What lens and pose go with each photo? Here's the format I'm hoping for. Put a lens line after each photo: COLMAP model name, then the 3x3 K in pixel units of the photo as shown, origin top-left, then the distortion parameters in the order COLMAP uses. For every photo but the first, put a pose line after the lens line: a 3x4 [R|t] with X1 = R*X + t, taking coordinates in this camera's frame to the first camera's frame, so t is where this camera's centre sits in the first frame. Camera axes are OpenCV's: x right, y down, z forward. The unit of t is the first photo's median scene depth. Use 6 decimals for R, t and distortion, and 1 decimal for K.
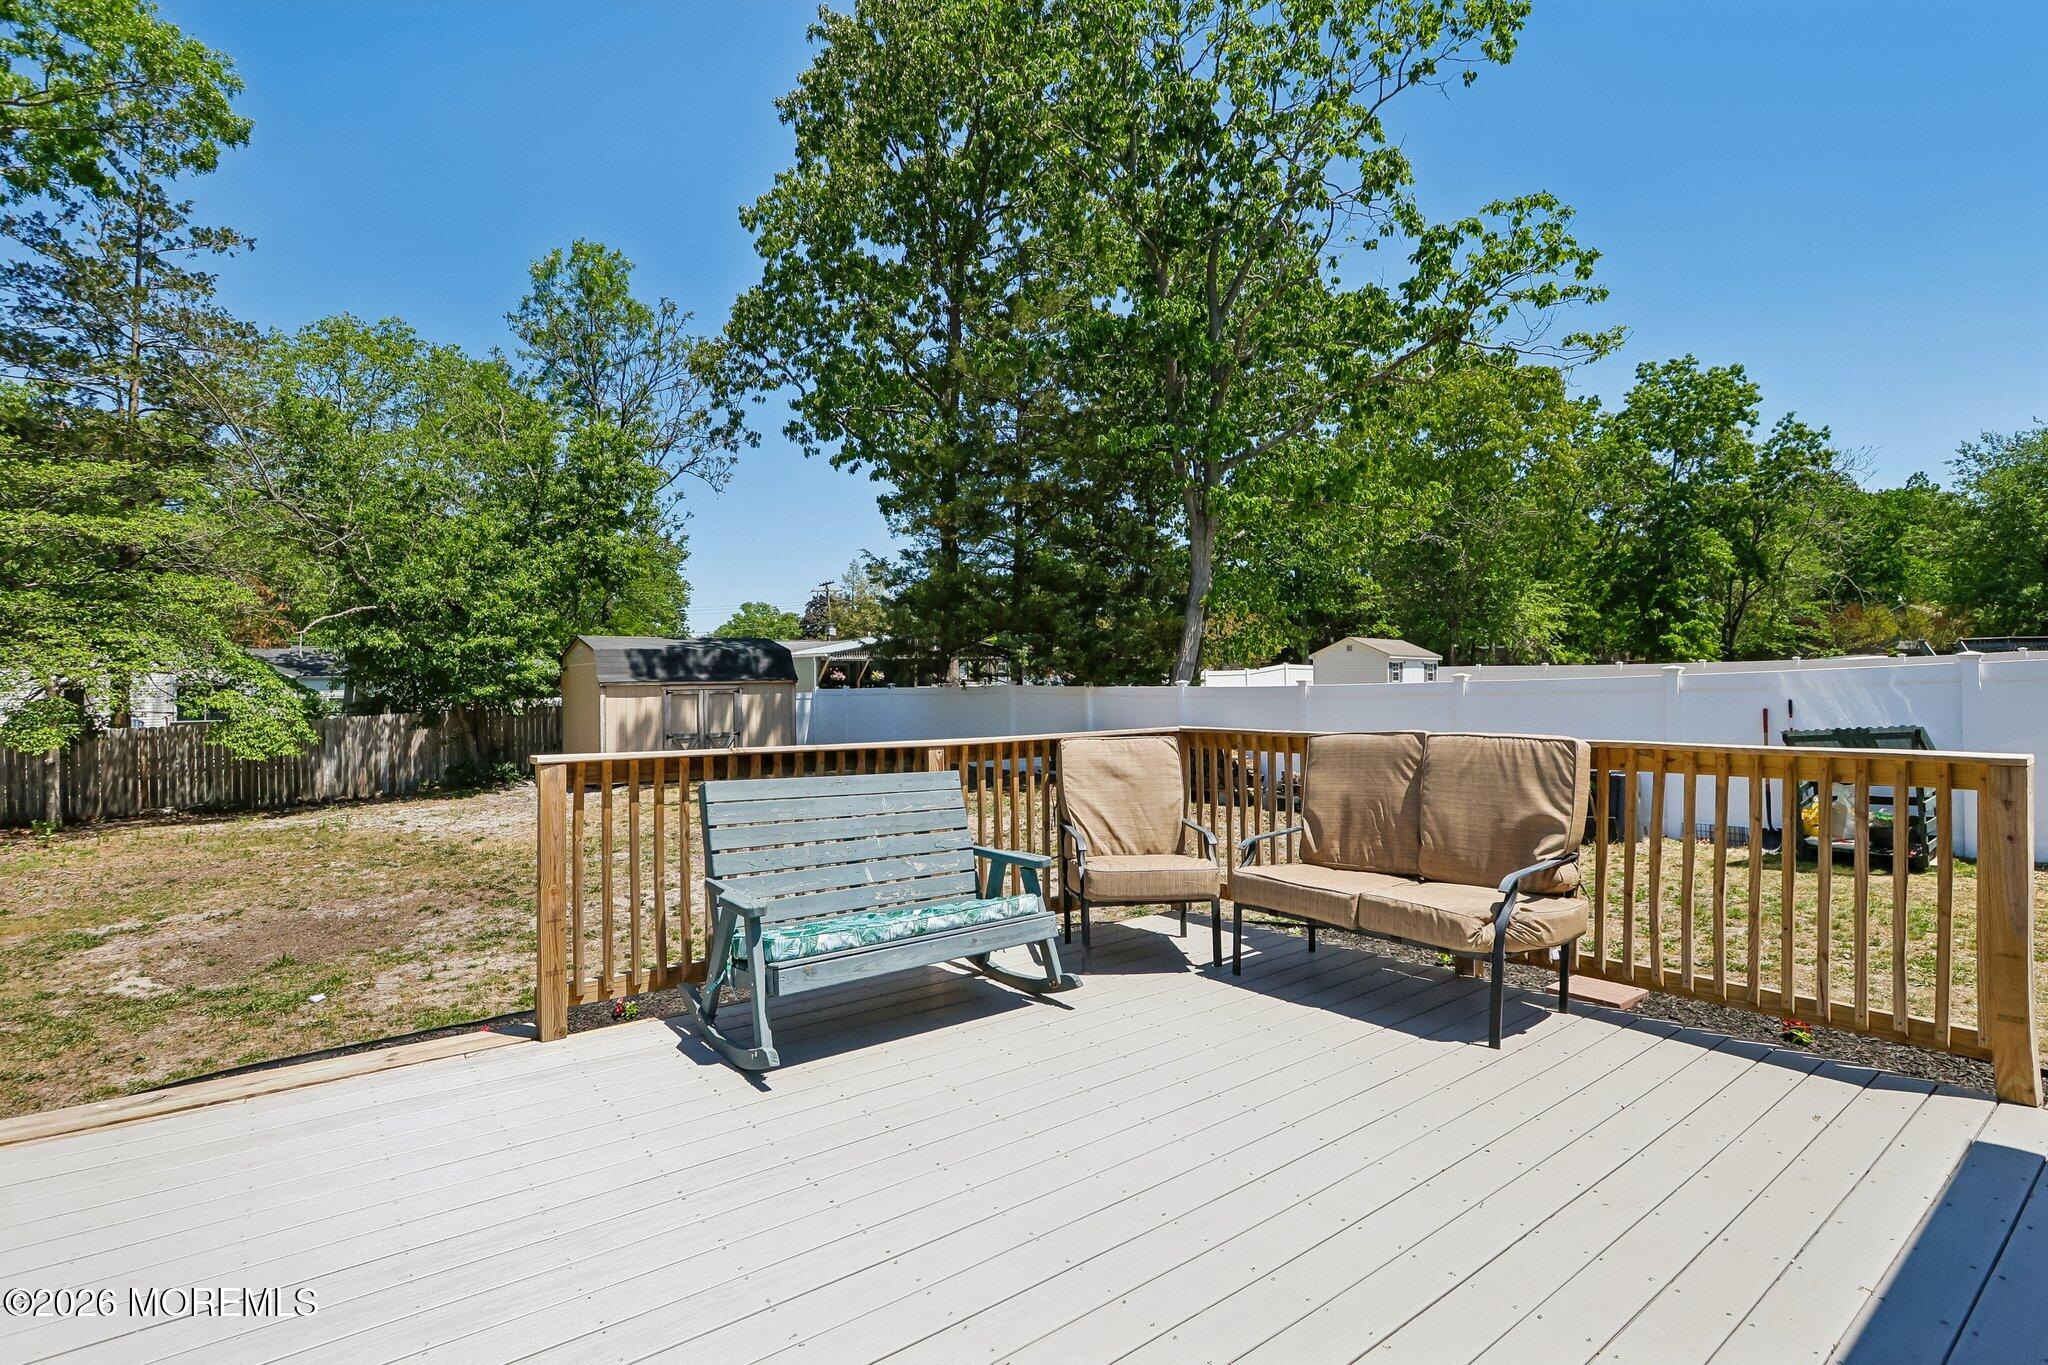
lens RADIAL K [[981.2, 0, 1016.0], [0, 981.2, 665.8], [0, 0, 1]] dist [-0.019241, 0.002696]
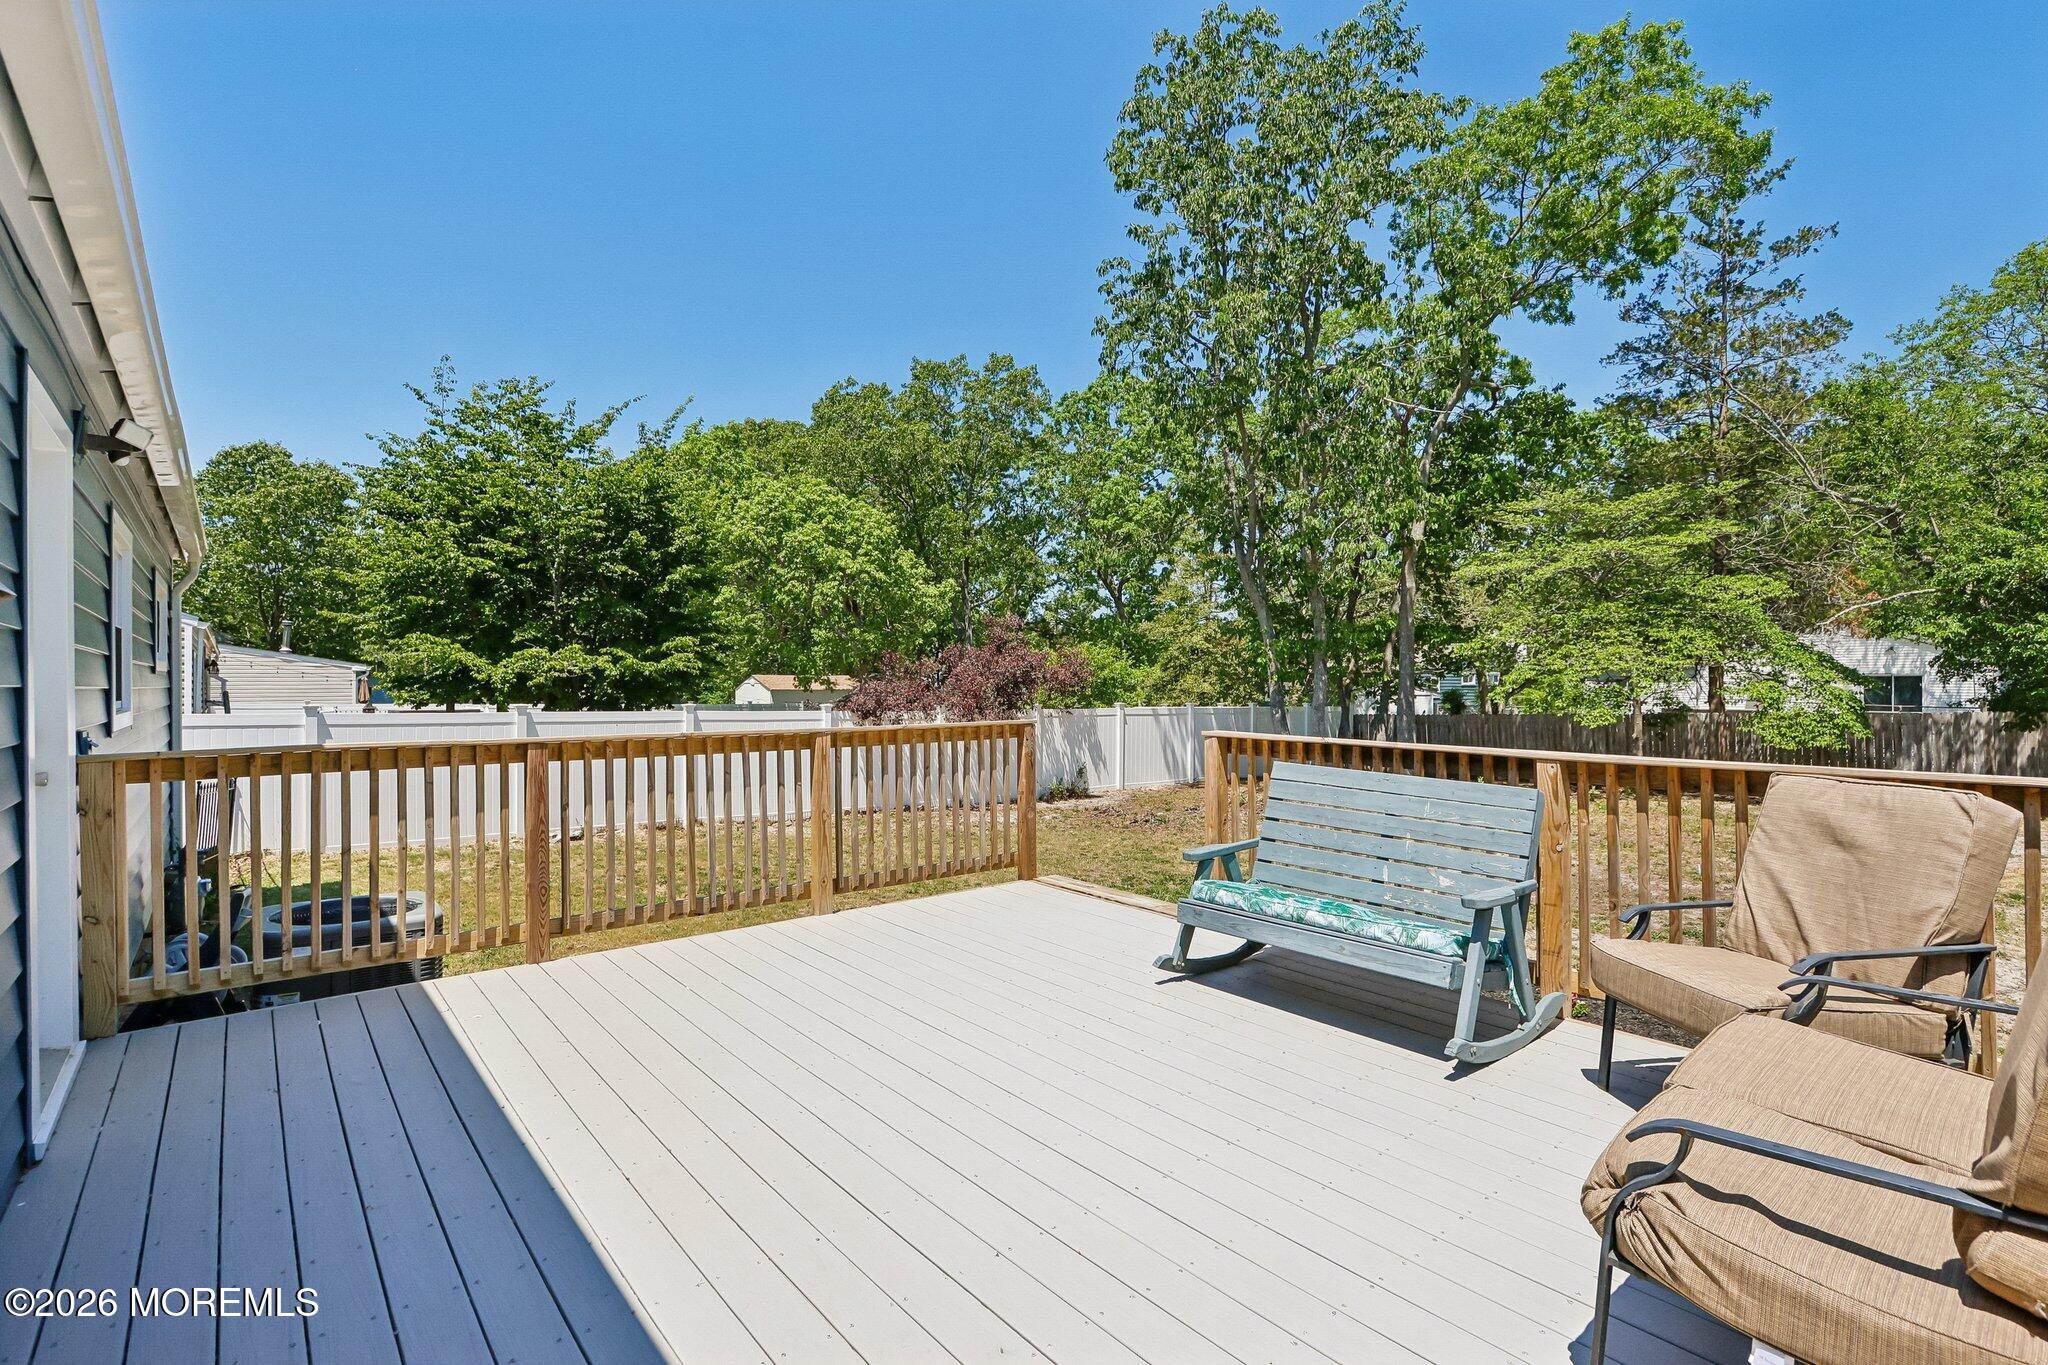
lens RADIAL K [[981.2, 0, 1014.3], [0, 981.2, 673.0], [0, 0, 1]] dist [-0.019241, 0.002696]
pose [[0.049985, 0.005602, -0.998734, 0.165482], [0.013232, 0.999893, 0.006271, -0.000769], [0.998662, -0.013529, 0.049906, 0.114092]]
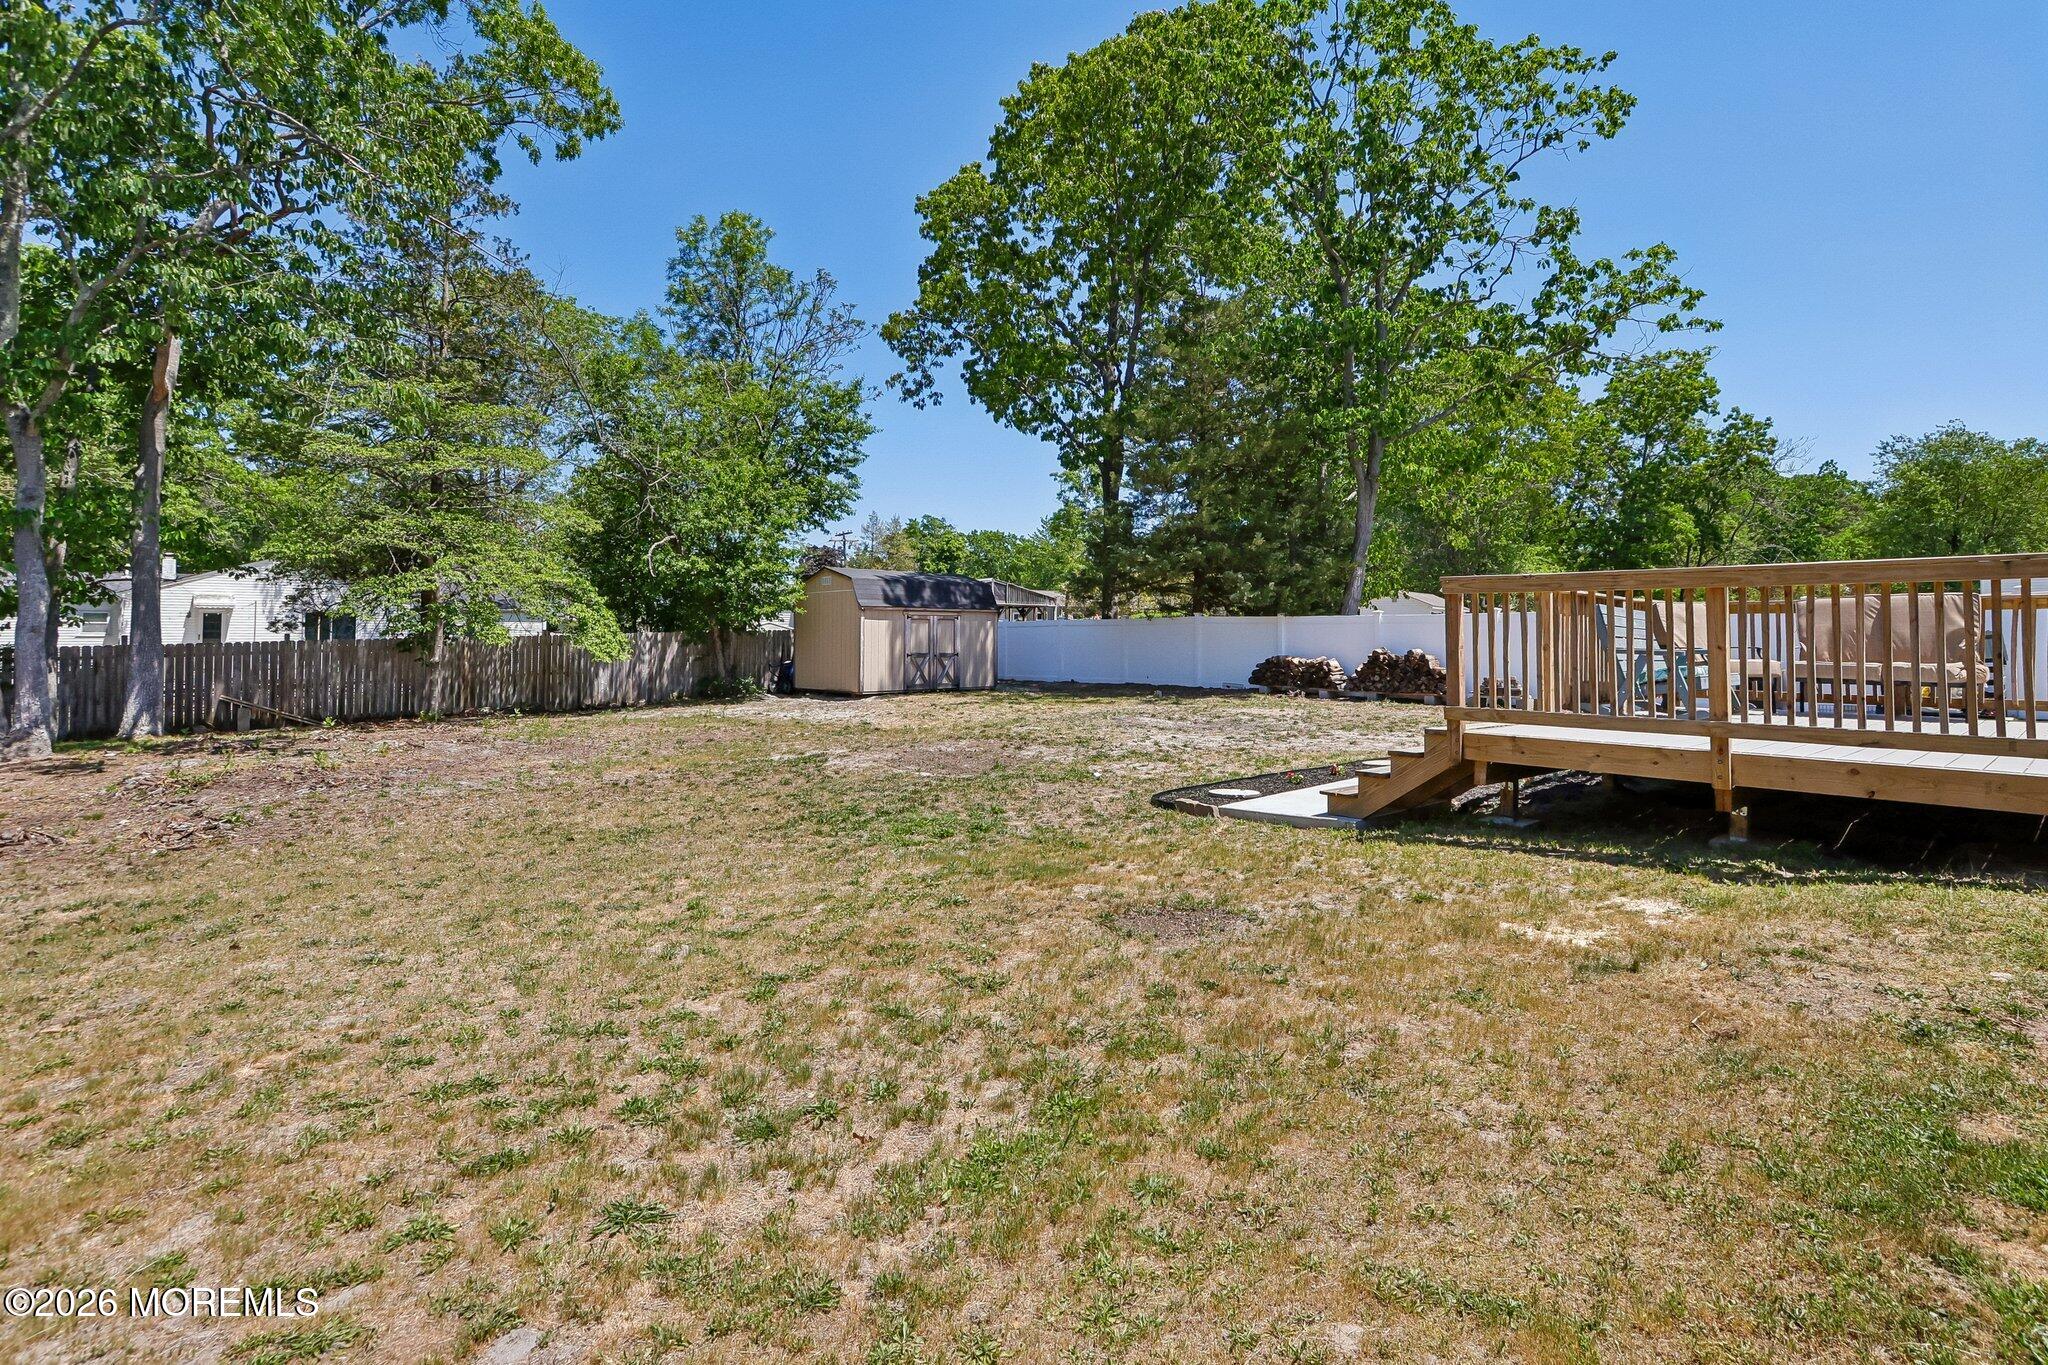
lens RADIAL K [[981.2, 0, 989.8], [0, 981.2, 606.8], [0, 0, 1]] dist [-0.019241, 0.002696]
pose [[0.996709, 0.021287, 0.078224, -0.347849], [-0.020078, 0.999667, -0.016215, 0.032718], [-0.078543, 0.014591, 0.996804, -0.173718]]
